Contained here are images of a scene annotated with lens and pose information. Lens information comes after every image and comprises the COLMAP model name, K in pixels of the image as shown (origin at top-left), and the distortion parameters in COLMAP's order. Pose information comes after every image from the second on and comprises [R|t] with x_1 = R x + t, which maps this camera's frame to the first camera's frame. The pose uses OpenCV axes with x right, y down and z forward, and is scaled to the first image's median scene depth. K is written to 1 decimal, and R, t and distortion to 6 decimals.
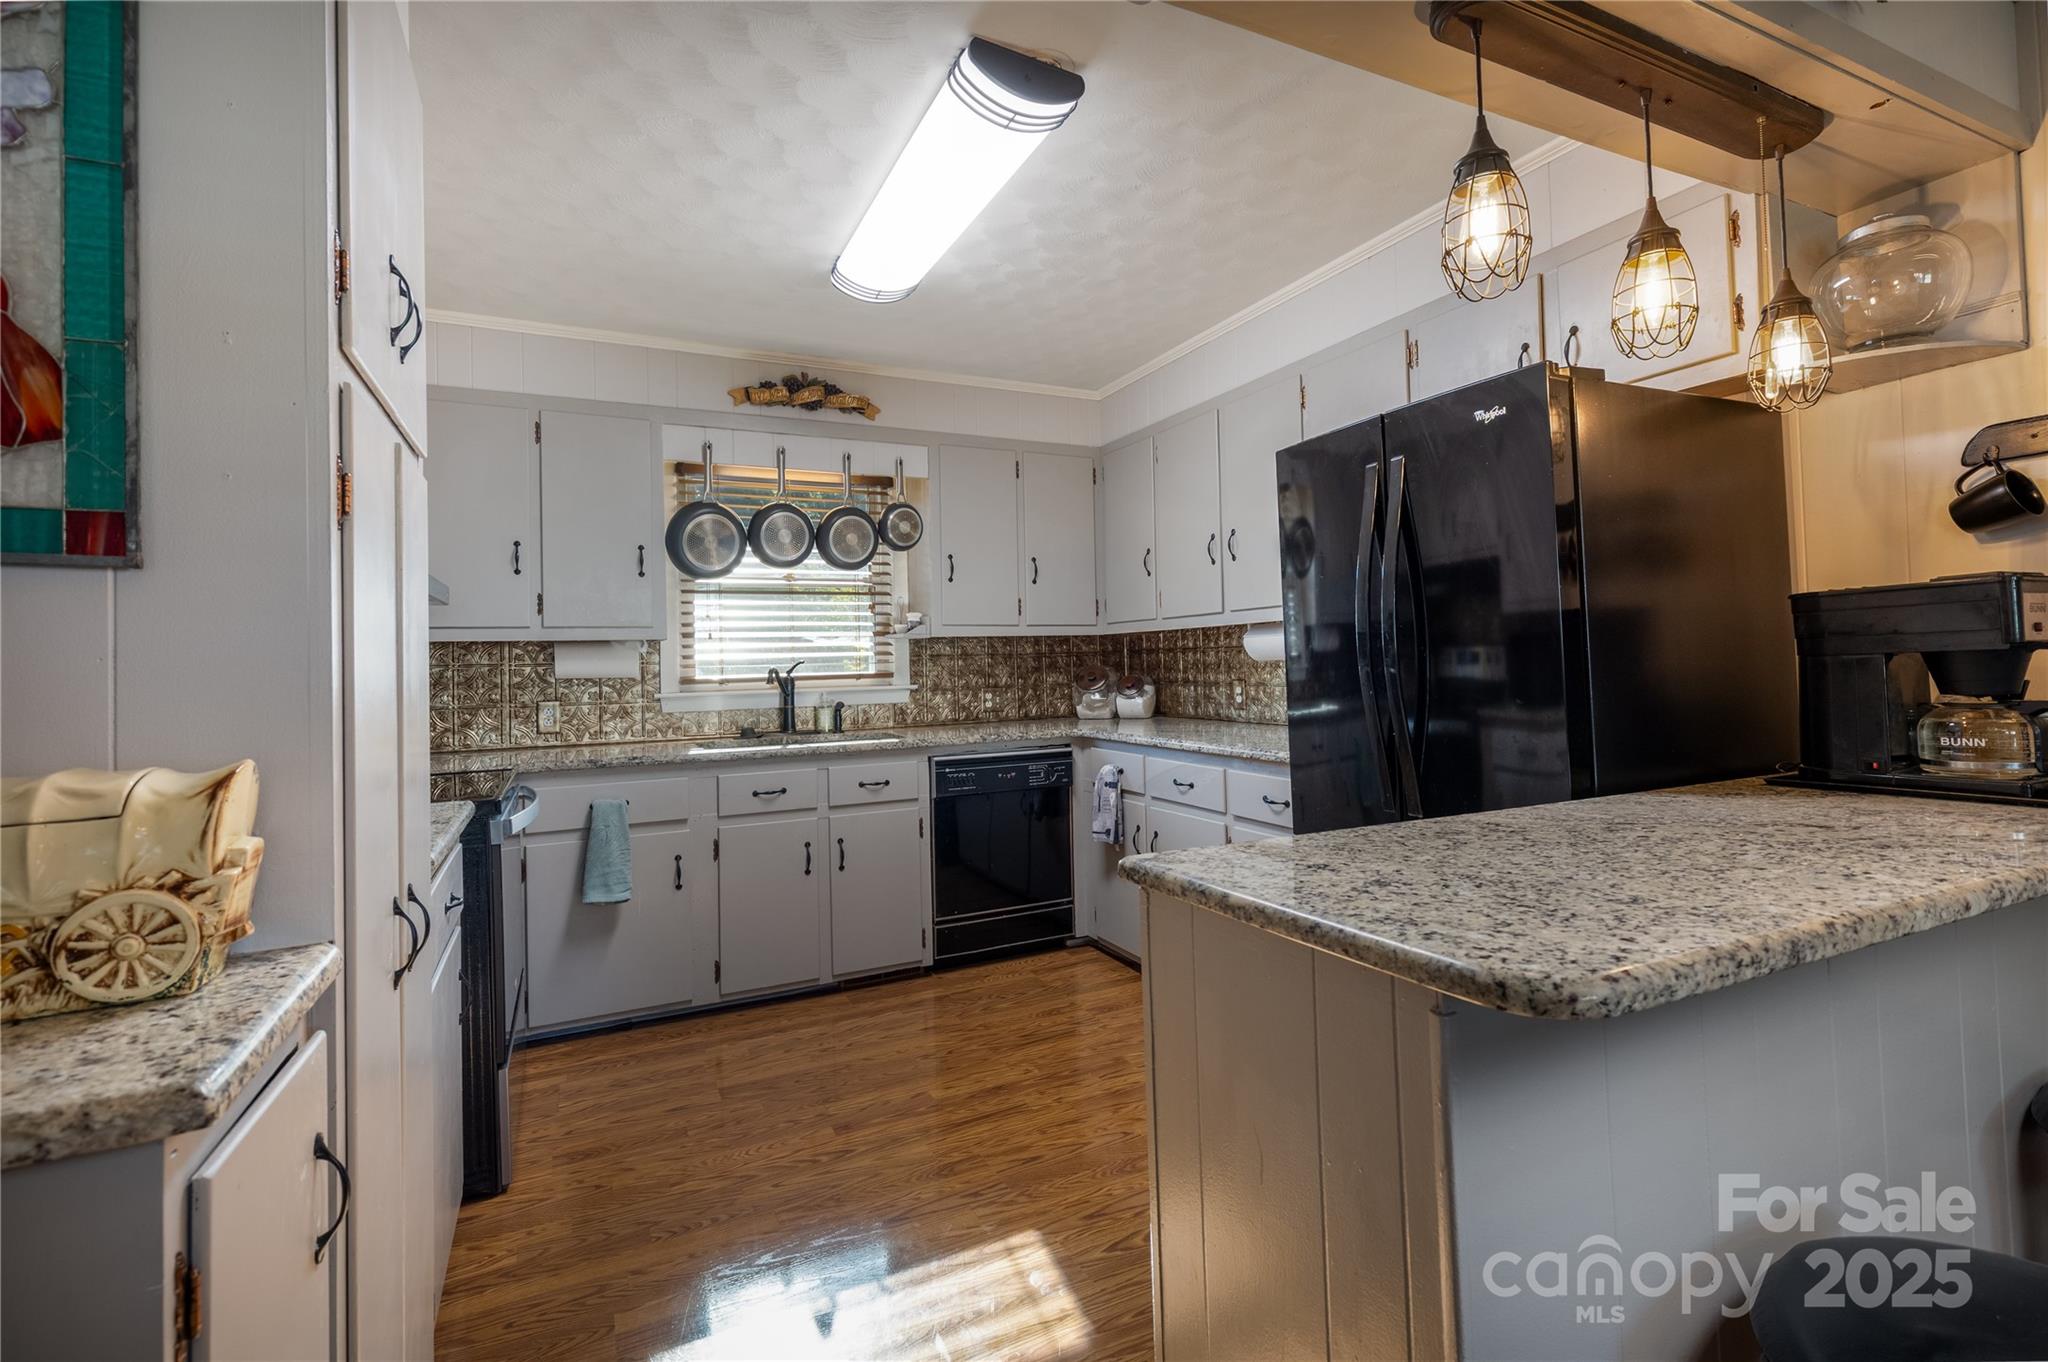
lens RADIAL K [[932.2, 0, 1024.3], [0, 932.2, 639.3], [0, 0, 1]] dist [0.005750, -0.000391]
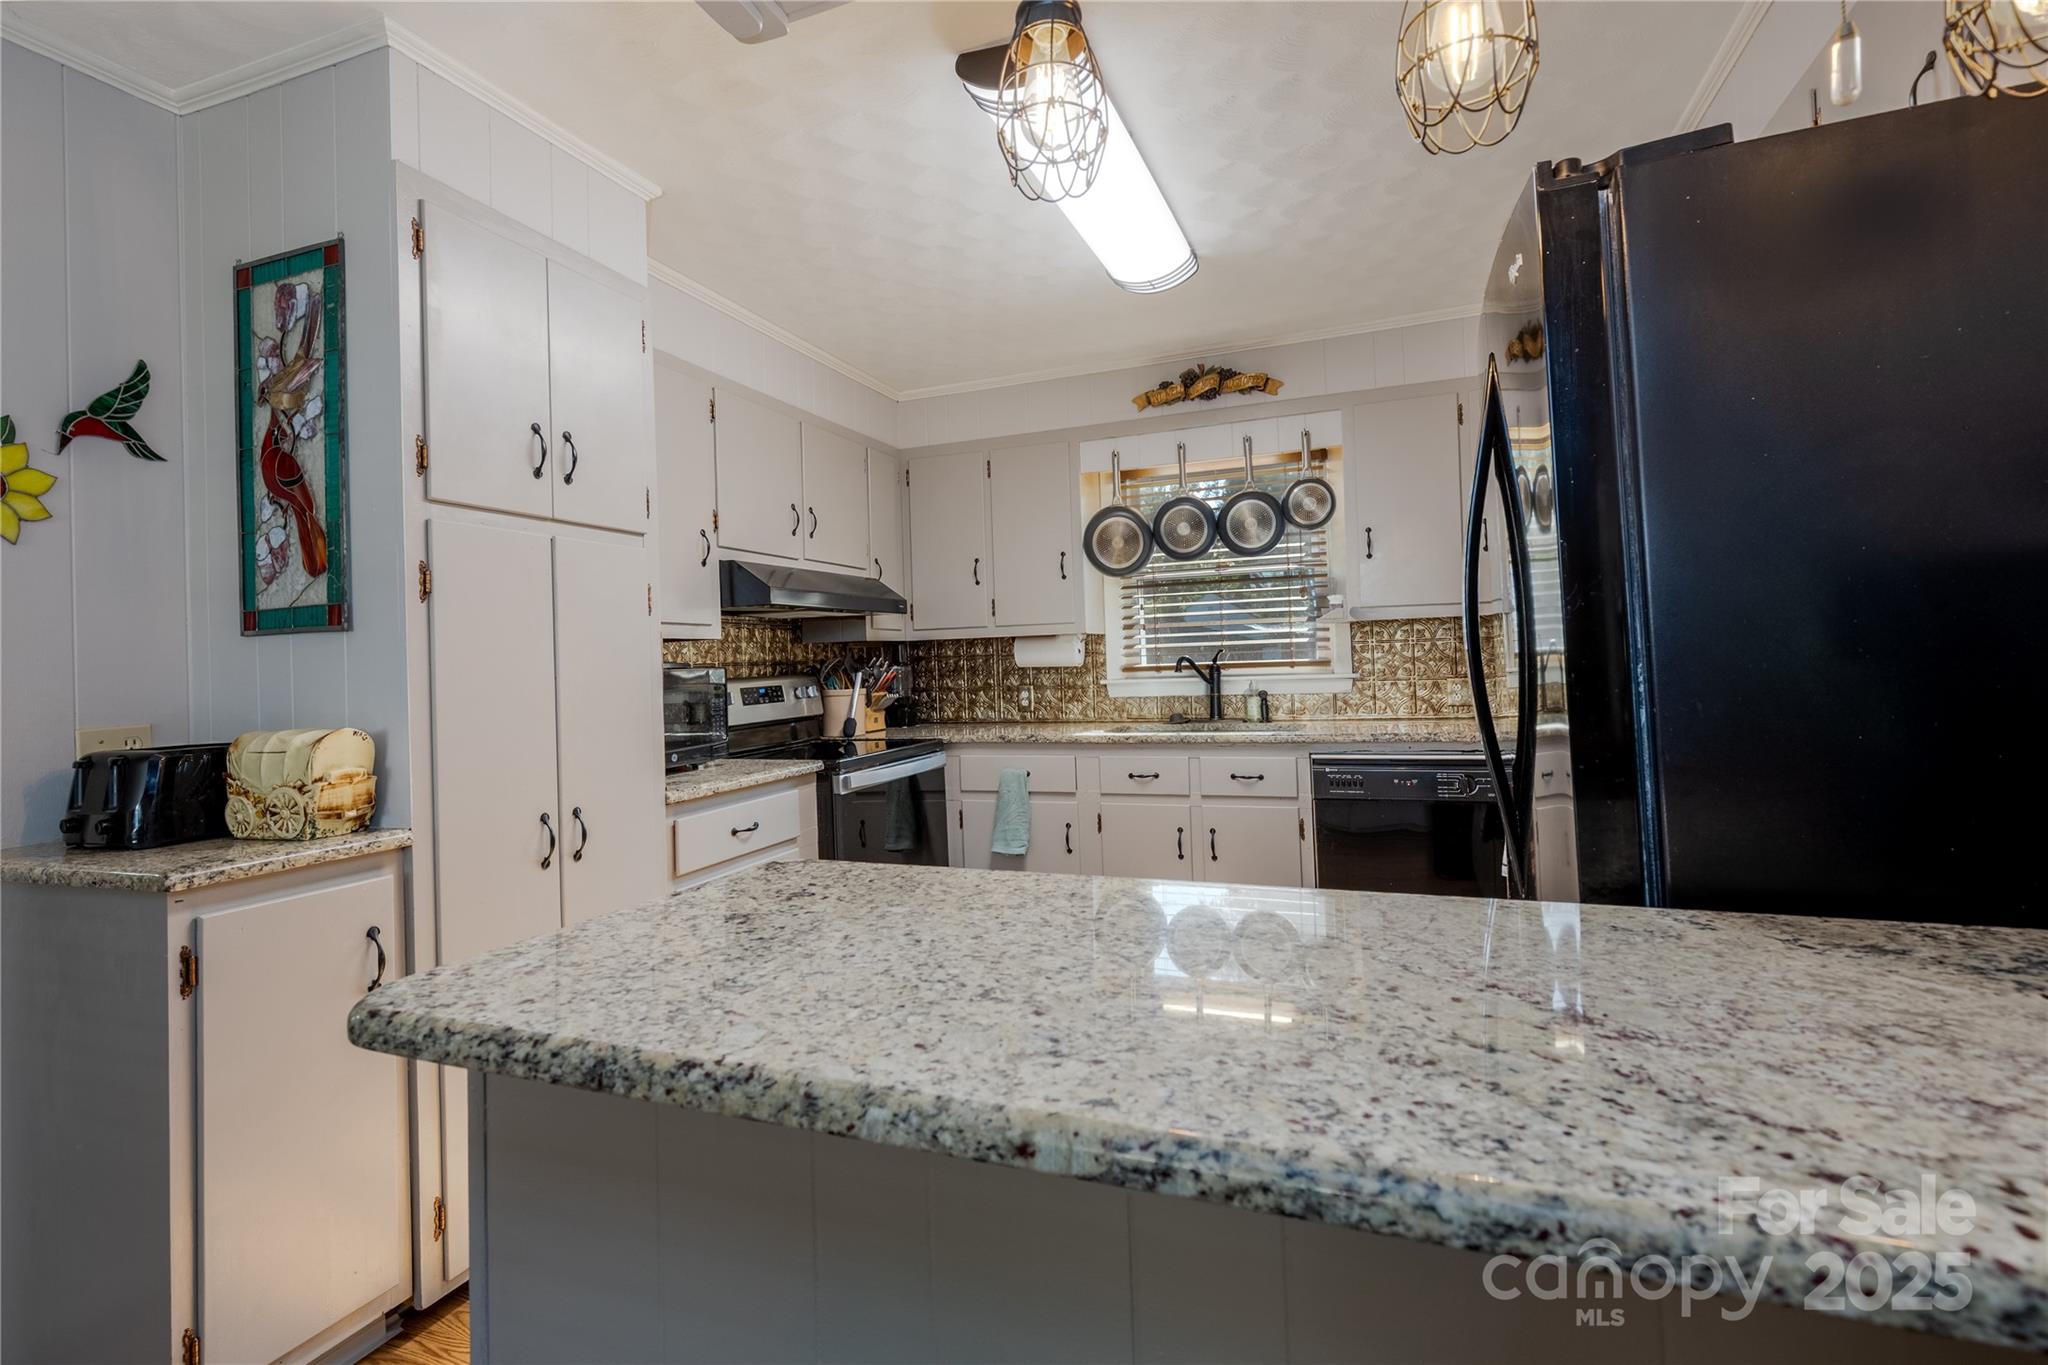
lens RADIAL K [[932.2, 0, 1024.3], [0, 932.2, 640.8], [0, 0, 1]] dist [0.005750, -0.000391]
pose [[0.684023, -0.016233, -0.729280, 0.358869], [0.036307, 0.999271, 0.011811, -0.005862], [0.728557, -0.034557, 0.684113, 0.159984]]
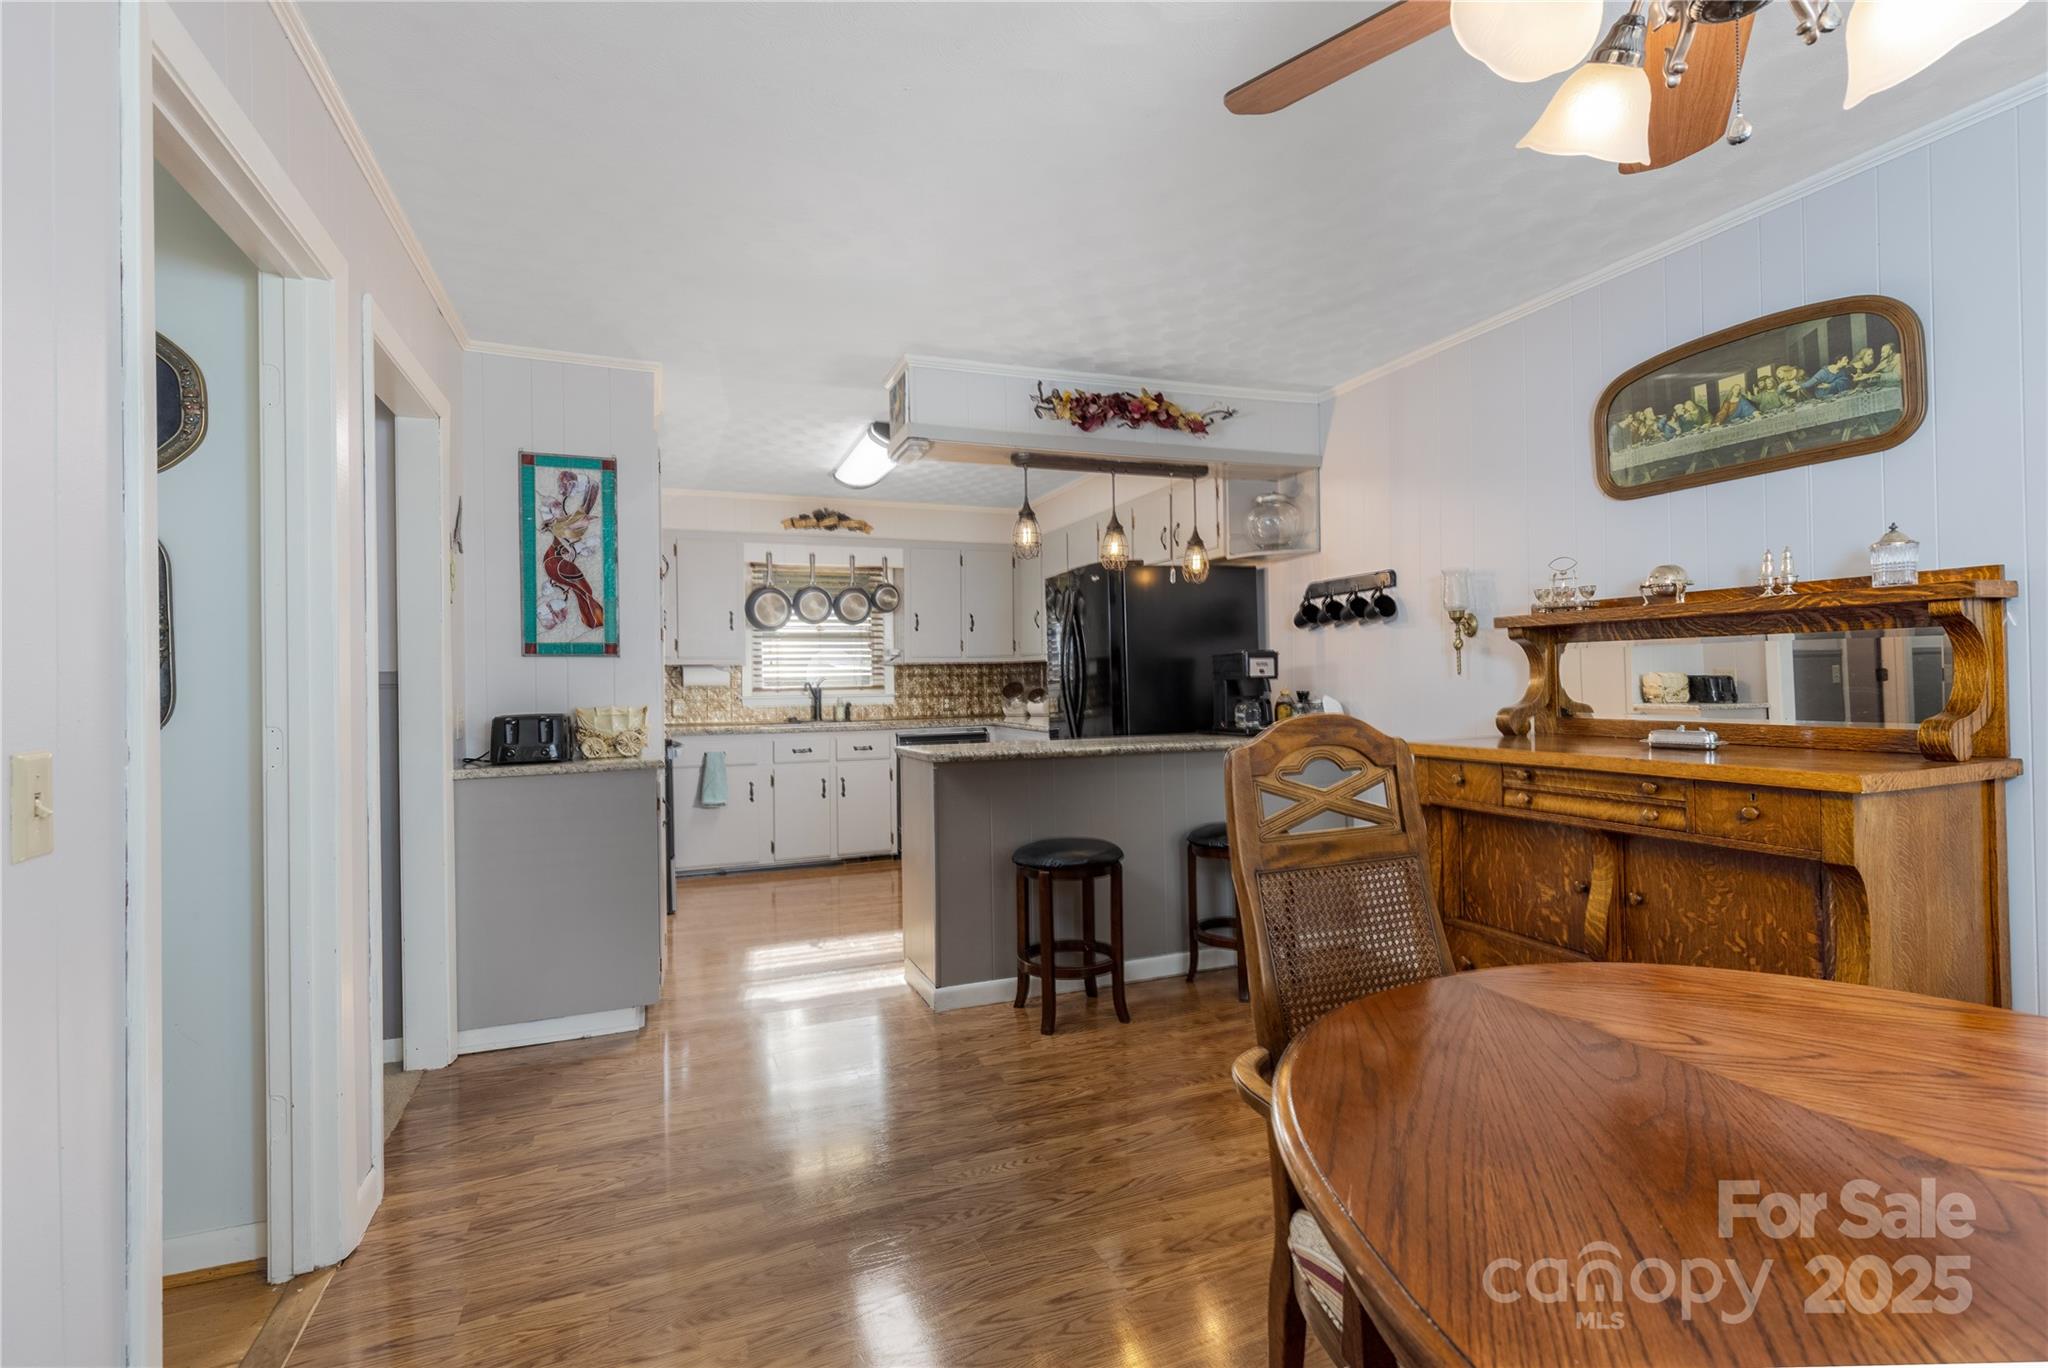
lens RADIAL K [[960.1, 0, 1095.1], [0, 960.1, 670.8], [0, 0, 1]] dist [0.000215, -0.000044]
pose [[0.999858, 0.009220, -0.014094, 0.276545], [-0.008959, 0.999790, 0.018440, -0.025972], [0.014261, -0.018311, 0.999731, -0.734309]]
